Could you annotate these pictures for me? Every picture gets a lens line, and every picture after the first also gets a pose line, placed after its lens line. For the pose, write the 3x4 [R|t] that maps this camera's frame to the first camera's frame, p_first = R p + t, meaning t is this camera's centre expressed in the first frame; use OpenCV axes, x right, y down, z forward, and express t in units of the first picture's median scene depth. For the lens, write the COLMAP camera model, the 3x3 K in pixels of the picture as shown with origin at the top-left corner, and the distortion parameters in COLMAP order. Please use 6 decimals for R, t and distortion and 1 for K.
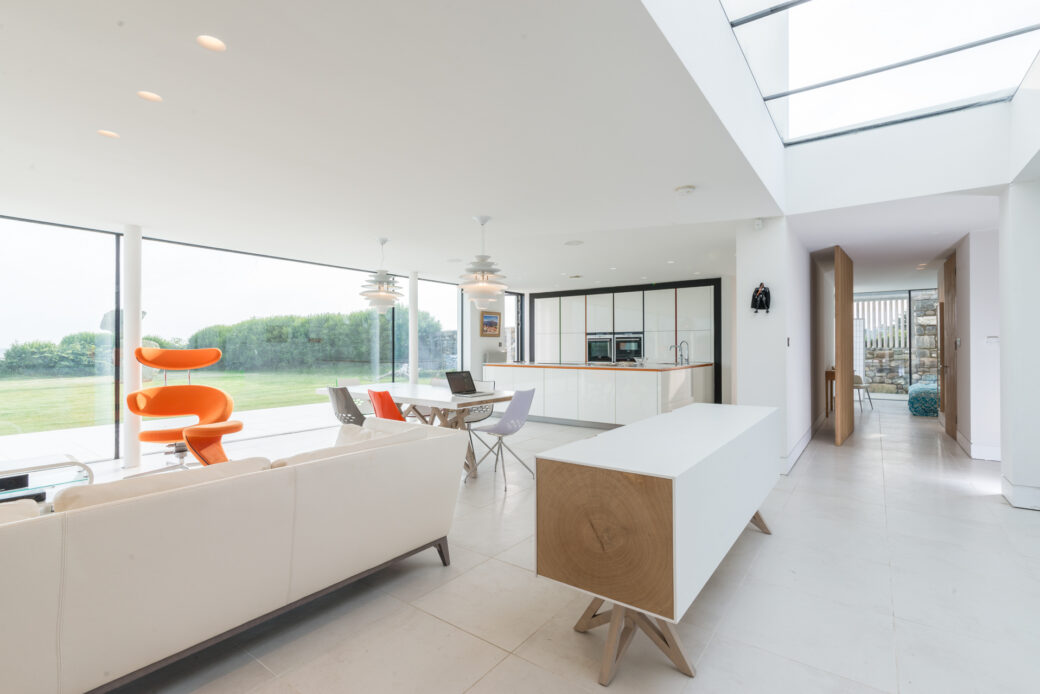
lens RADIAL K [[476.5, 0, 522.8], [0, 476.5, 344.2], [0, 0, 1]] dist [0.002973, 0.002565]
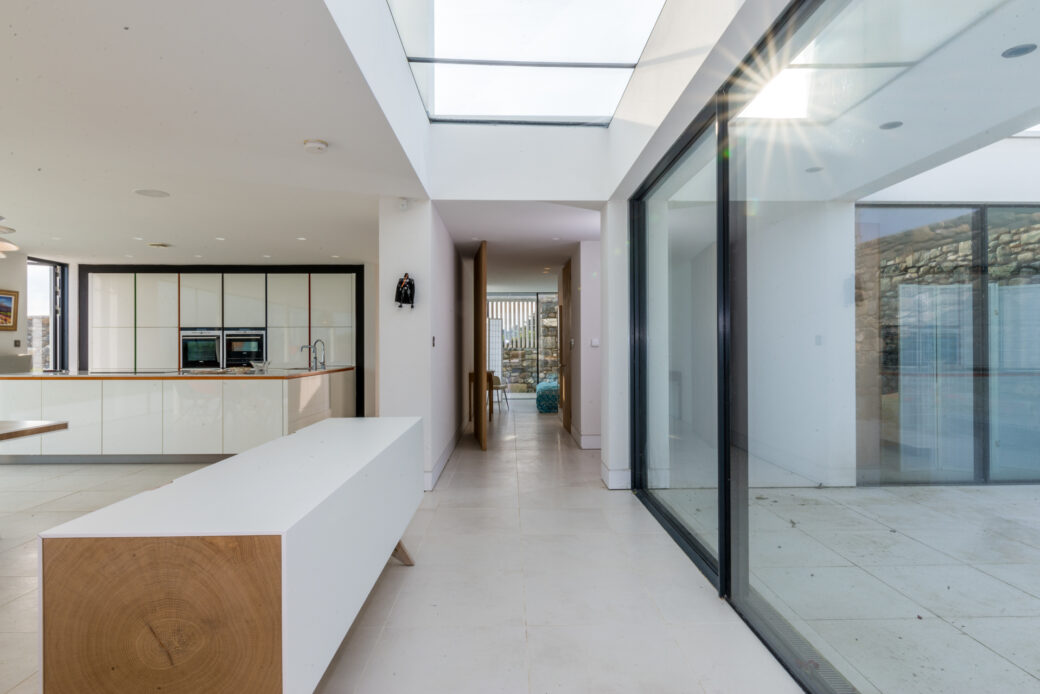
lens RADIAL K [[579.6, 0, 520.3], [0, 579.6, 347.4], [0, 0, 1]] dist [0.003139, -0.001395]
pose [[0.794655, -0.000986, 0.607060, 0.014494], [-0.002494, 0.999985, 0.004888, 0.000353], [-0.607056, -0.005399, 0.794641, 0.020818]]
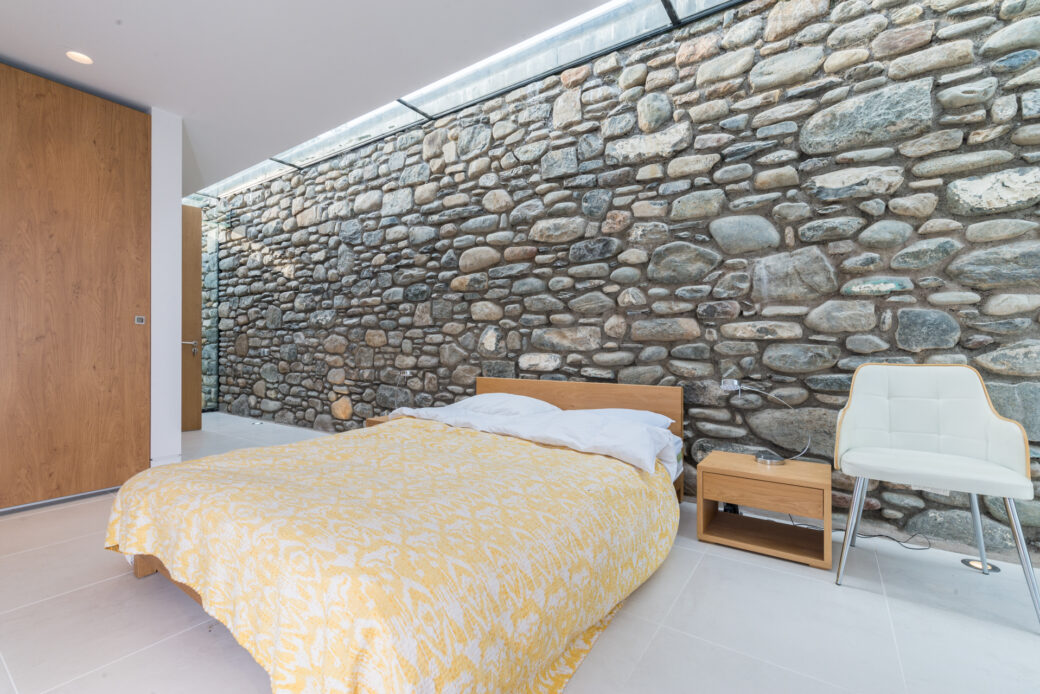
lens RADIAL K [[450.8, 0, 518.8], [0, 450.8, 351.0], [0, 0, 1]] dist [0.001879, 0.000106]
pose [[-0.030525, -0.007121, 0.999509, 0.740781], [-0.009438, 0.999932, 0.006835, 0.035403], [-0.999489, -0.009224, -0.030590, 0.359048]]
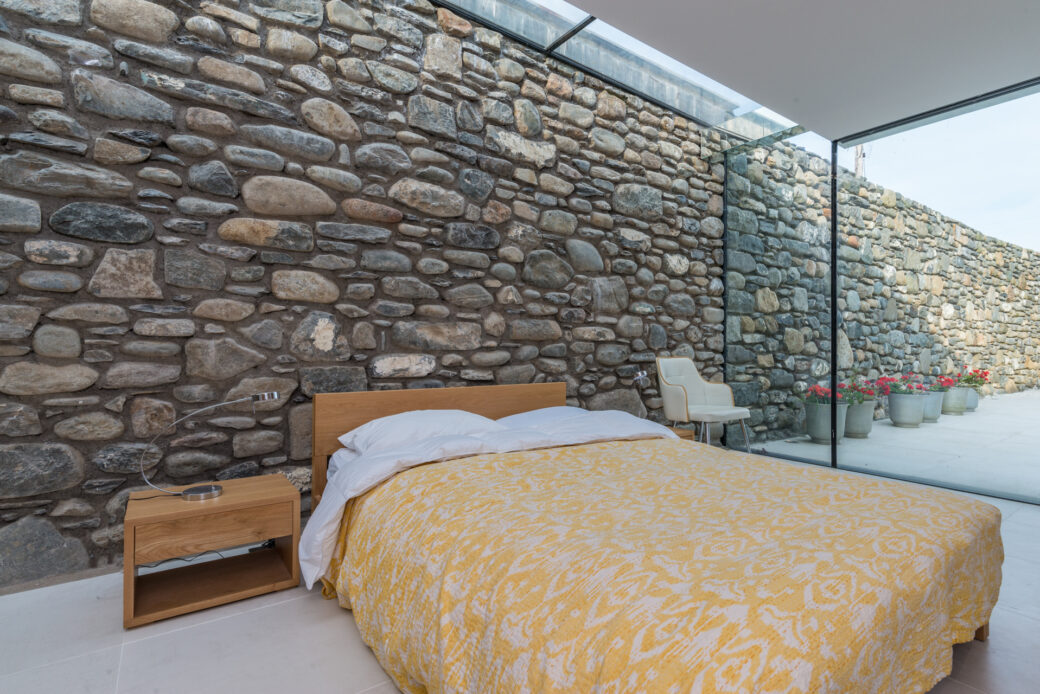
lens RADIAL K [[493.8, 0, 510.3], [0, 493.8, 345.0], [0, 0, 1]] dist [-0.000793, 0.001810]
pose [[-0.945467, -0.006418, 0.325653, 0.946620], [-0.009577, 0.999921, -0.008097, 0.035962], [-0.325576, -0.010774, -0.945455, 0.593481]]
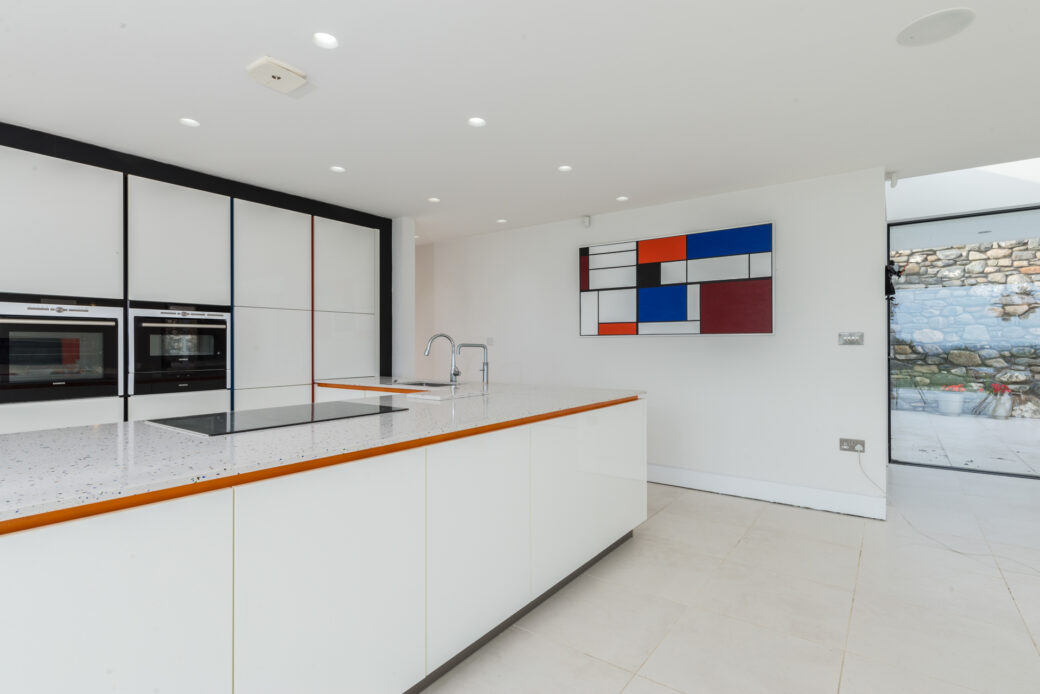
lens RADIAL K [[493.8, 0, 521.9], [0, 493.8, 346.3], [0, 0, 1]] dist [-0.000793, 0.001810]
pose [[0.015115, -0.002960, 0.999881, -0.133552], [-0.005509, 0.999980, 0.003043, 0.002878], [-0.999871, -0.005554, 0.015098, 0.785252]]
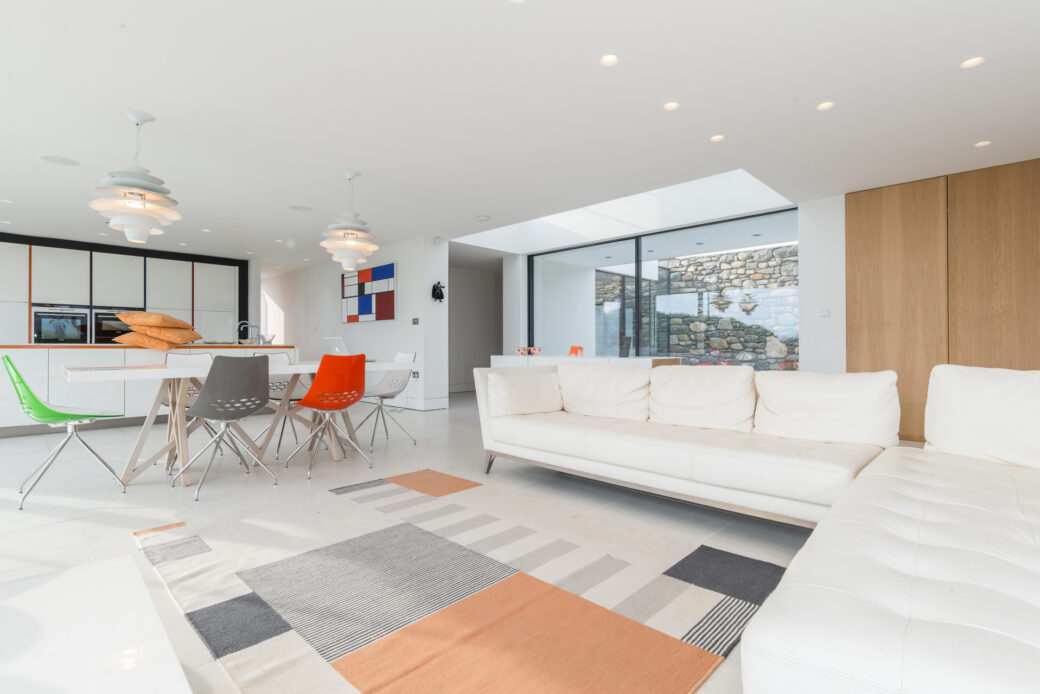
lens RADIAL K [[493.8, 0, 528.2], [0, 493.8, 342.2], [0, 0, 1]] dist [-0.000793, 0.001810]
pose [[0.137564, 0.011018, 0.990432, -0.486485], [-0.005376, 0.999932, -0.010378, 0.036864], [-0.990478, -0.003897, 0.137614, 0.257821]]
